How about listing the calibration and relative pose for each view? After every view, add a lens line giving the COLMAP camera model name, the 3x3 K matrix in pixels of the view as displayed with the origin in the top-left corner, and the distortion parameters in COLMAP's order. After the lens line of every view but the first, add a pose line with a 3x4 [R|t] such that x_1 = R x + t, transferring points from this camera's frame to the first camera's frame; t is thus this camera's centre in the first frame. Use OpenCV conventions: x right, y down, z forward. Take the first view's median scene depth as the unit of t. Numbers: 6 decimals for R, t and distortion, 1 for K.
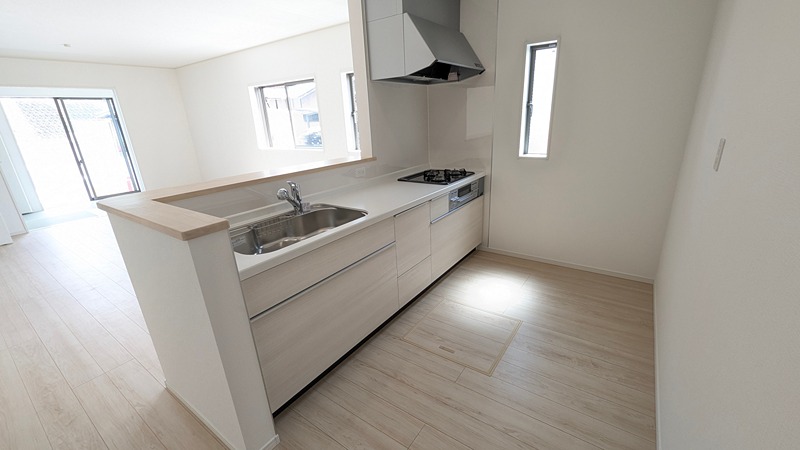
lens RADIAL K [[330.9, 0, 403.3], [0, 330.9, 228.4], [0, 0, 1]] dist [0.001532, -0.000048]
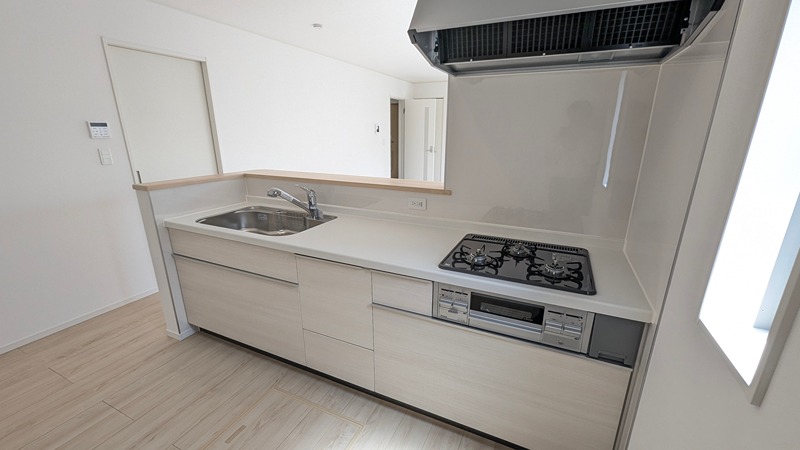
lens RADIAL K [[330.9, 0, 403.3], [0, 330.9, 228.4], [0, 0, 1]] dist [0.001532, -0.000048]
pose [[0.171948, 0.322558, -0.930801, 0.723763], [-0.329693, 0.909228, 0.254177, -0.372864], [0.928297, 0.263174, 0.262685, 0.983721]]
